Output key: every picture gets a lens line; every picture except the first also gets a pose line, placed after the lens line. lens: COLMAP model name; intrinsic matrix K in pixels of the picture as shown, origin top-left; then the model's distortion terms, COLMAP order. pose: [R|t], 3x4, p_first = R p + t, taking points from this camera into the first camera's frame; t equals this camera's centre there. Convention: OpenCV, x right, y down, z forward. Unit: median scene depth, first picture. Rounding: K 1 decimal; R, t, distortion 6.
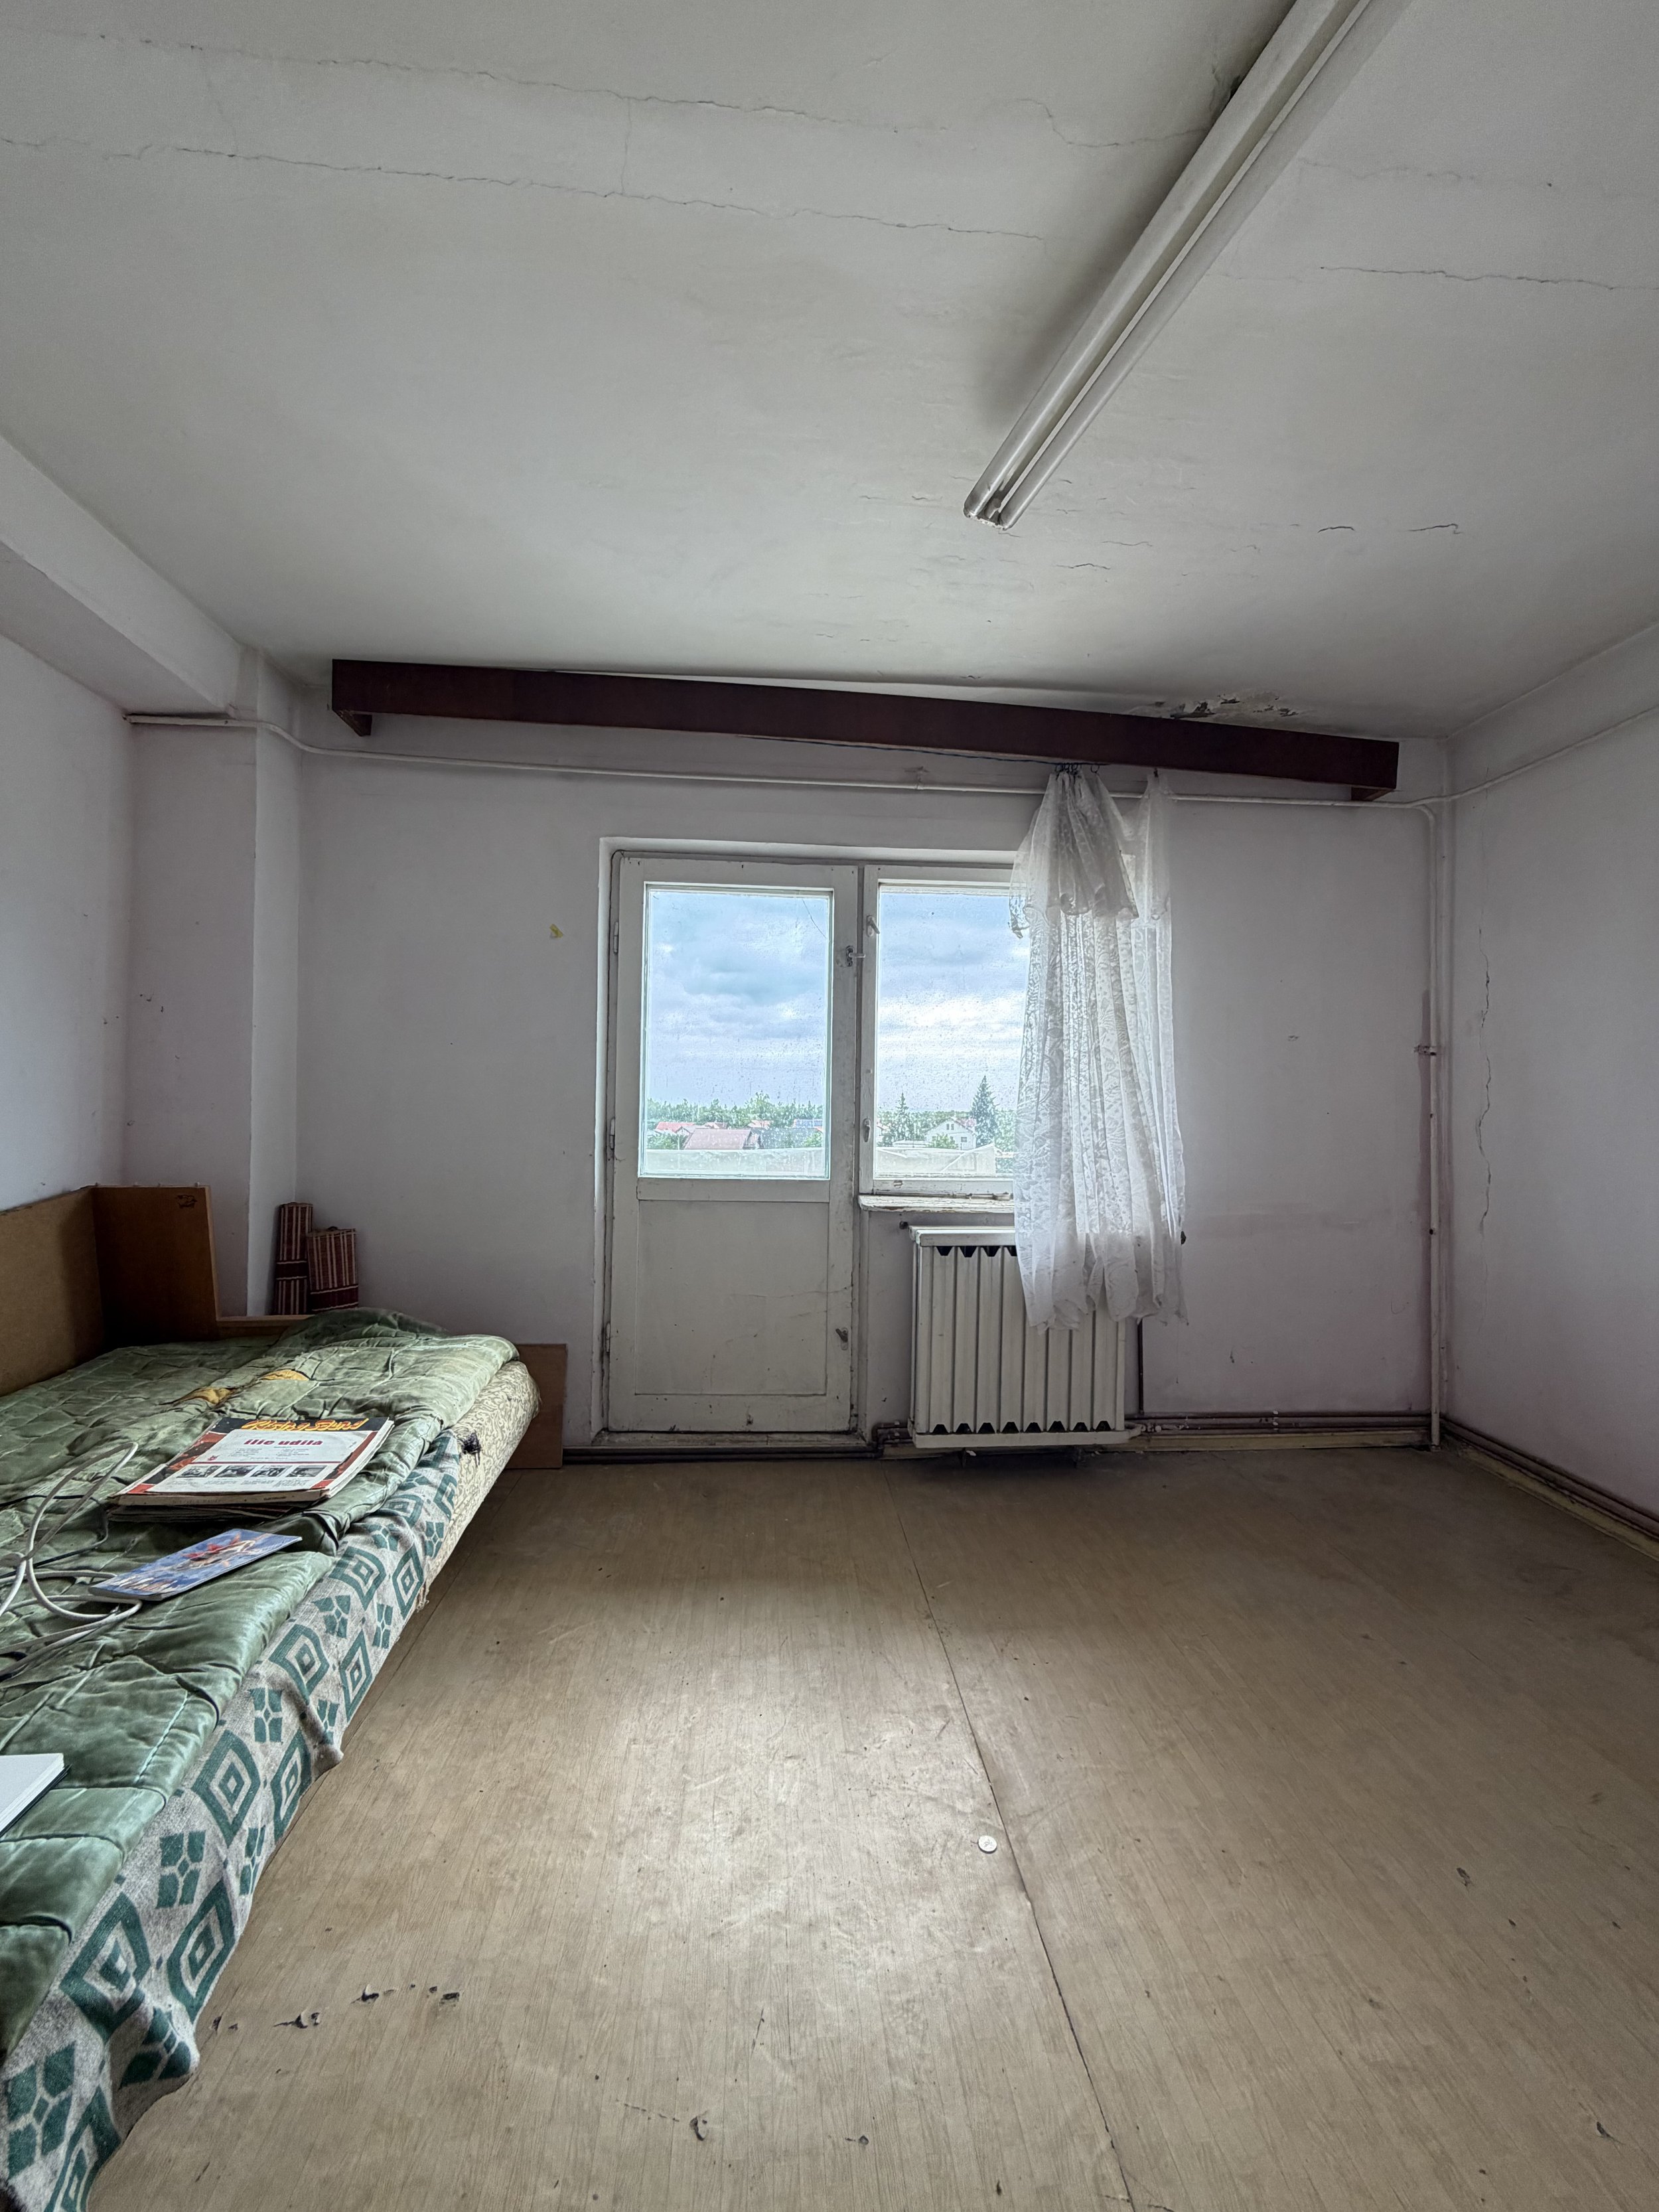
lens RADIAL K [[881.8, 0, 831.3], [0, 881.8, 1103.9], [0, 0, 1]] dist [-0.000035, 0.000335]
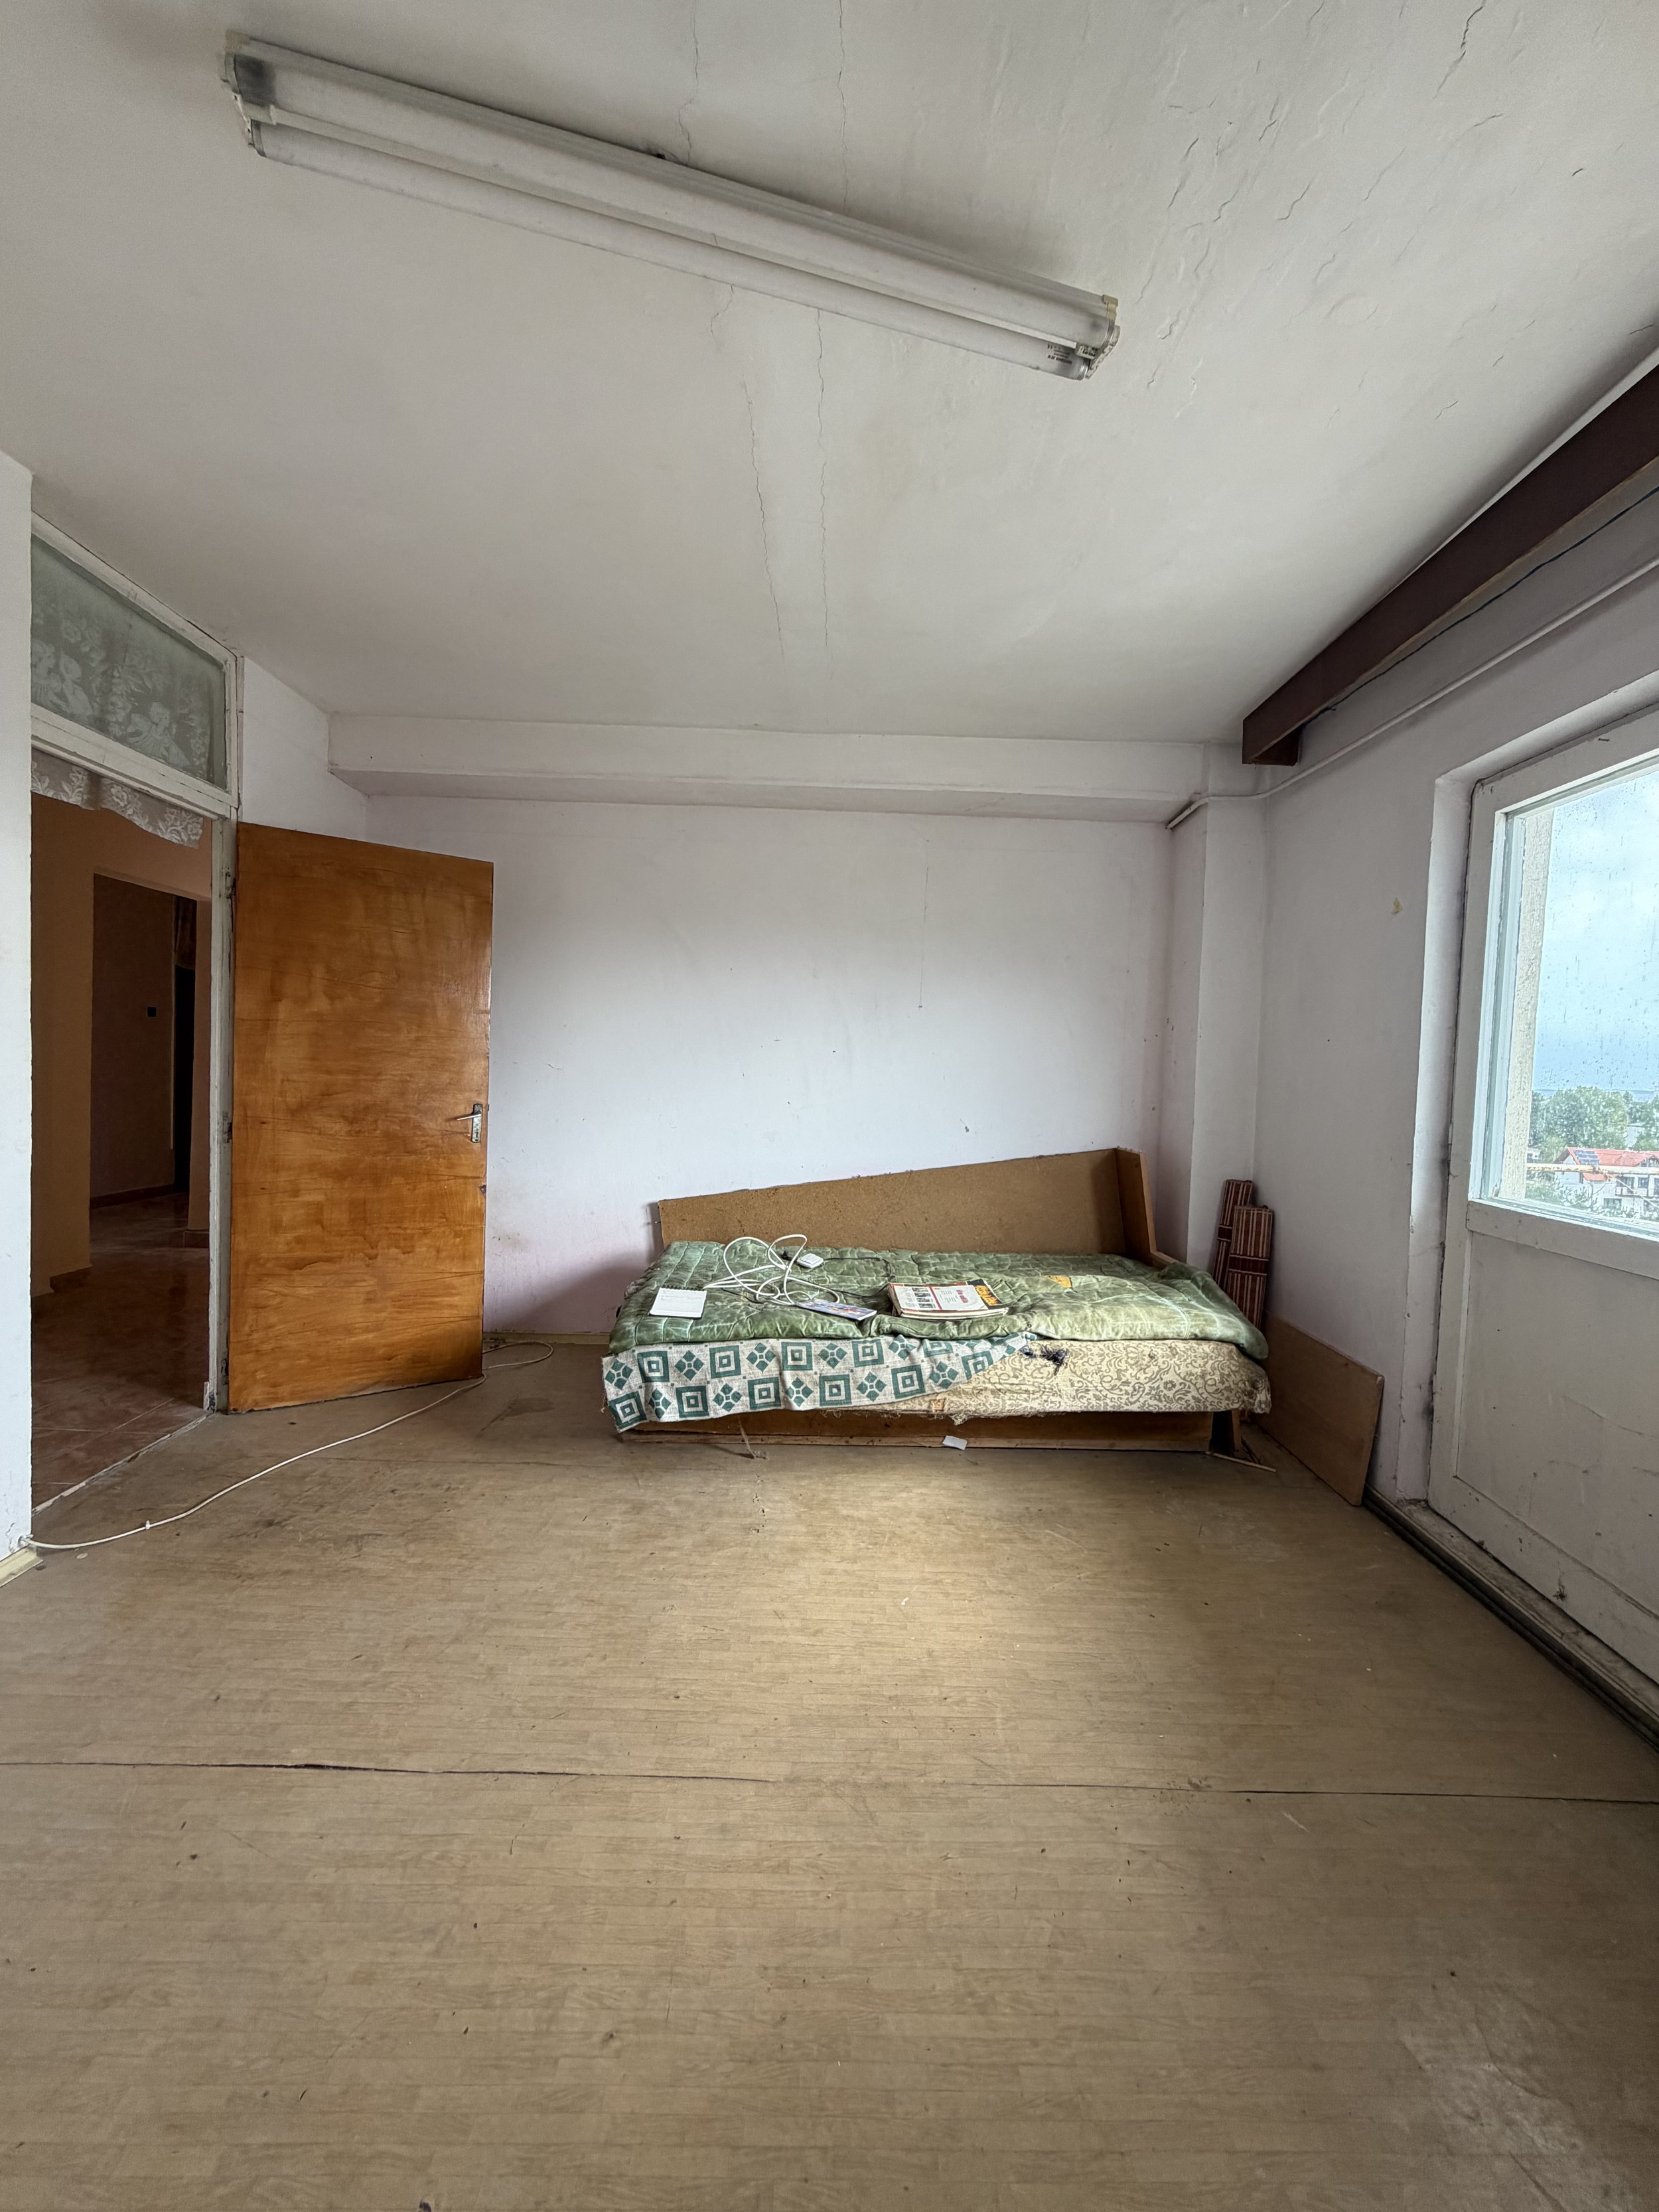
lens RADIAL K [[881.8, 0, 832.9], [0, 881.8, 1099.9], [0, 0, 1]] dist [-0.000035, 0.000335]
pose [[-0.082450, 0.015908, -0.996468, 0.635421], [-0.023485, 0.999564, 0.017901, -0.005779], [0.996318, 0.024878, -0.082041, 0.538660]]
